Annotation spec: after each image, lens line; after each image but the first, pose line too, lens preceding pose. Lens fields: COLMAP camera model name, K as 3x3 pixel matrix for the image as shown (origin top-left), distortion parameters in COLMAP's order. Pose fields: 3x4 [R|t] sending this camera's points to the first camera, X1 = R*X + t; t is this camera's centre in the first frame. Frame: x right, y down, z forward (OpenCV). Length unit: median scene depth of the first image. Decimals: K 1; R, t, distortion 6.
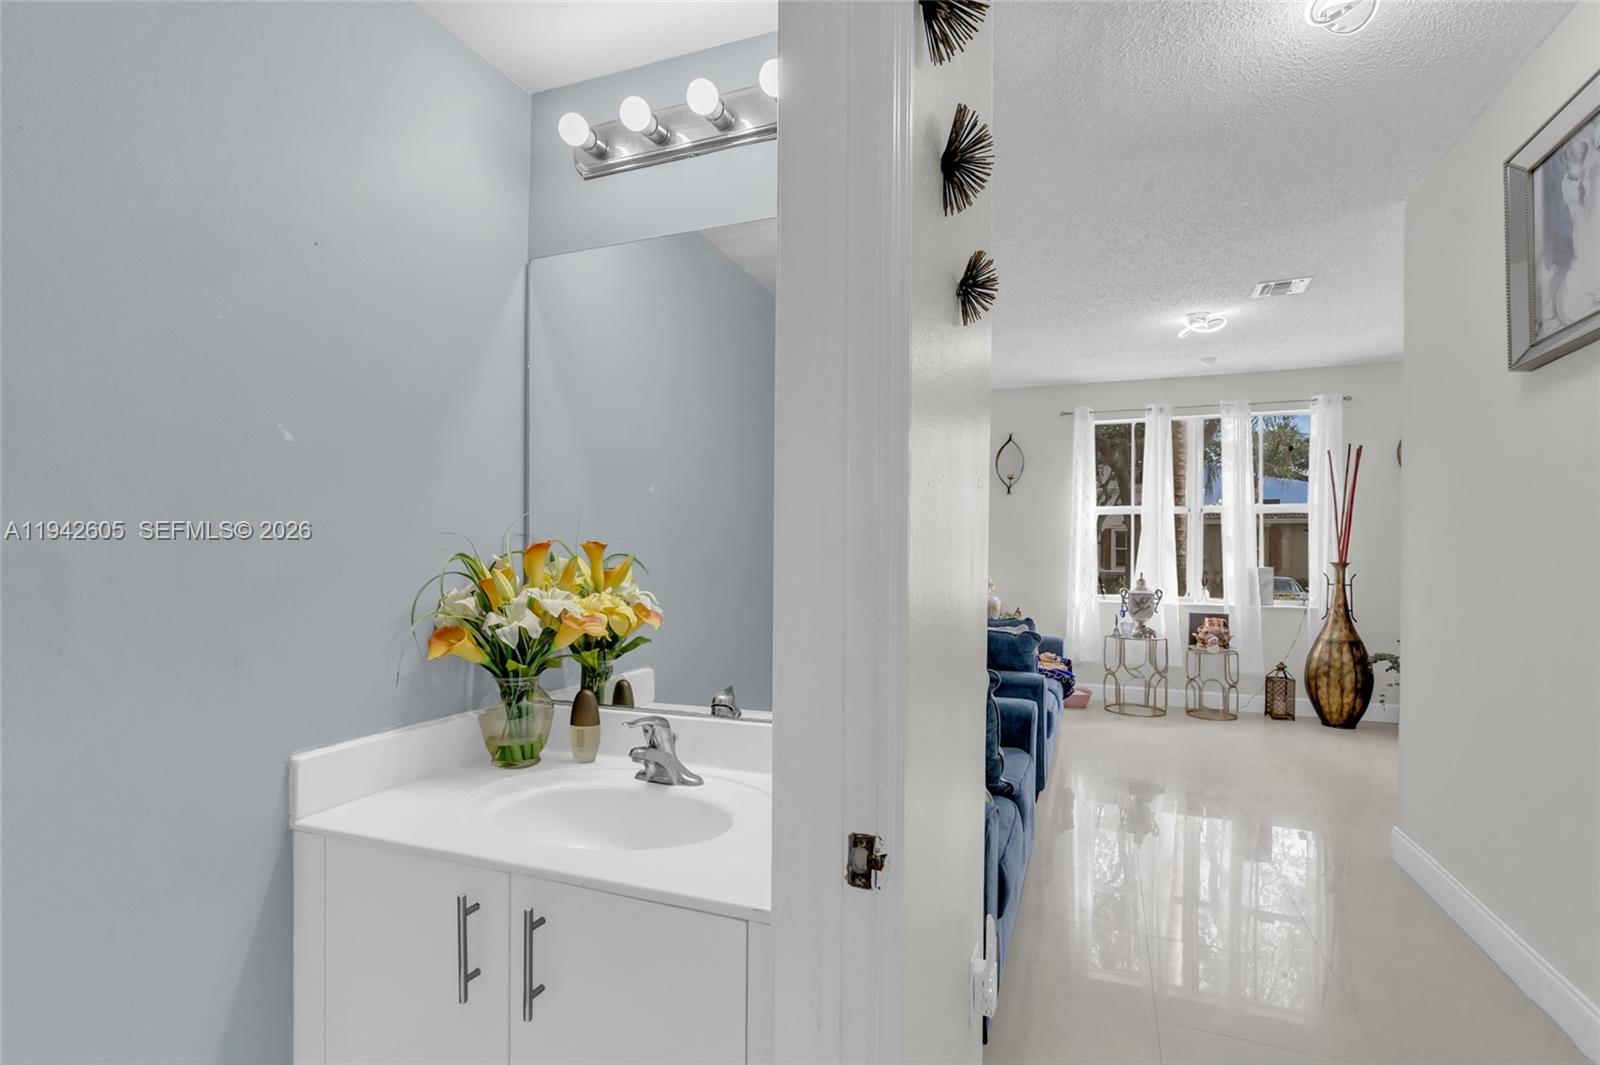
lens RADIAL K [[766.8, 0, 807.2], [0, 766.8, 539.4], [0, 0, 1]] dist [-0.001828, -0.000583]
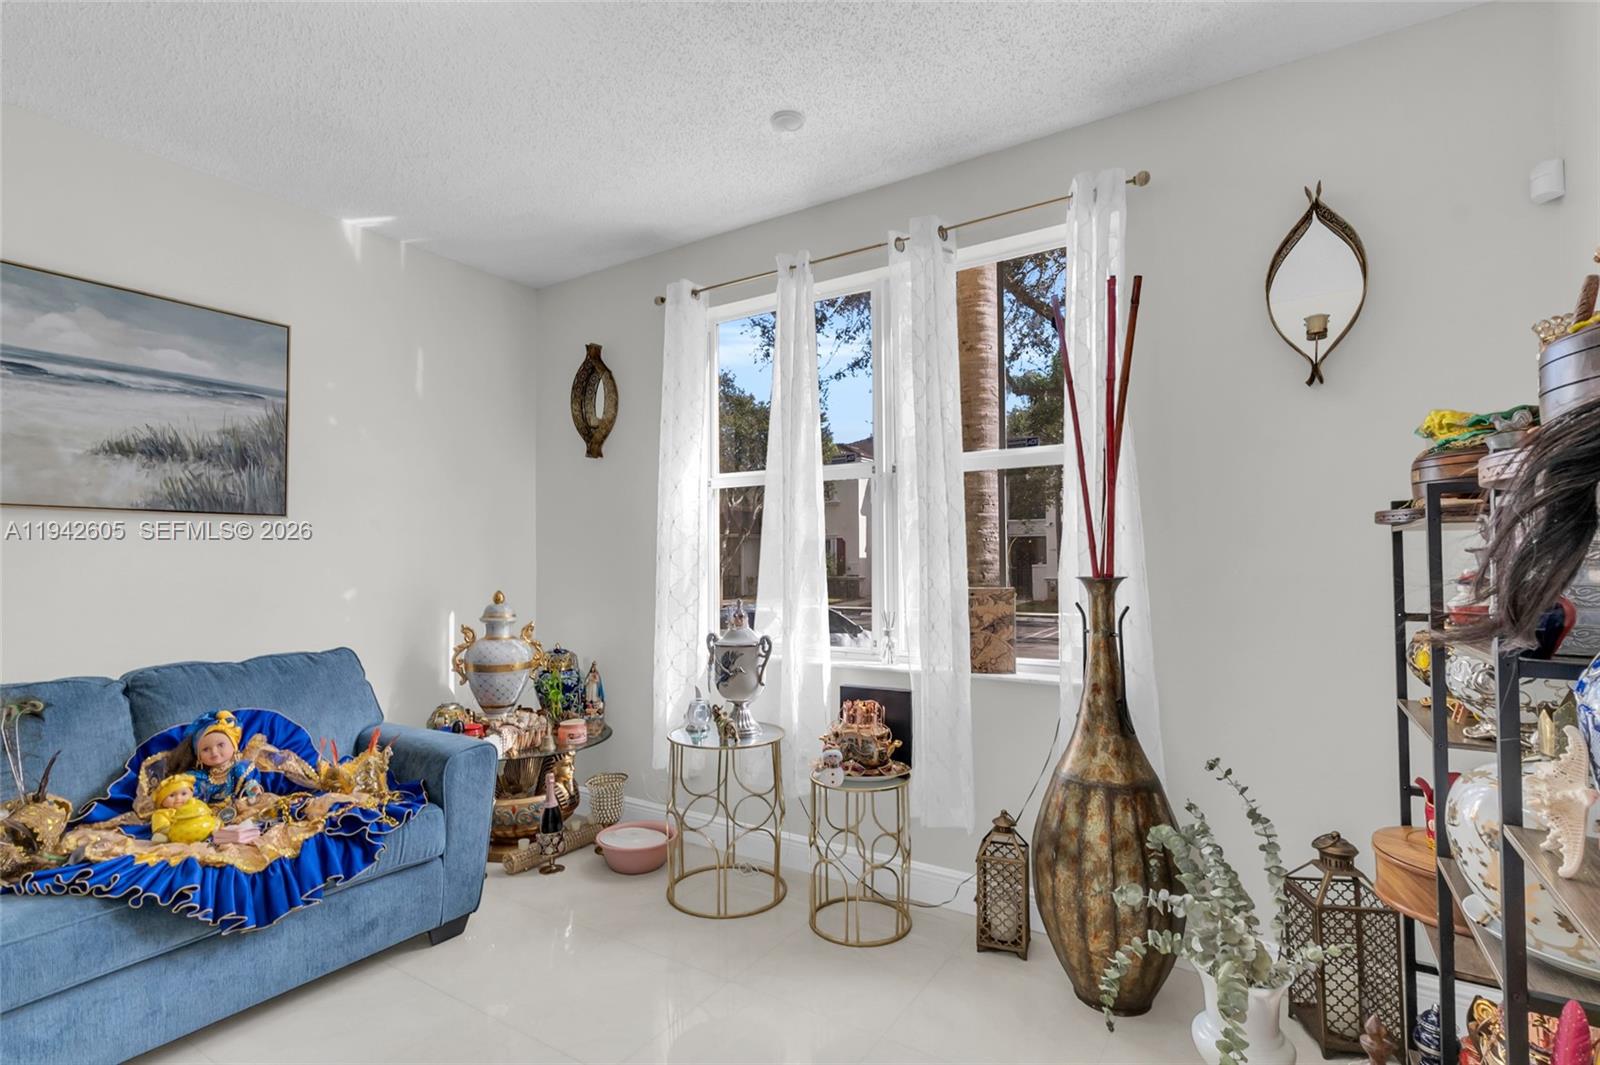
lens RADIAL K [[766.8, 0, 792.0], [0, 766.8, 536.4], [0, 0, 1]] dist [-0.001828, -0.000583]
pose [[0.978341, -0.008202, -0.206837, 0.600030], [-0.000825, 0.999052, -0.043515, 0.026072], [0.206998, 0.042743, 0.977407, 0.561442]]
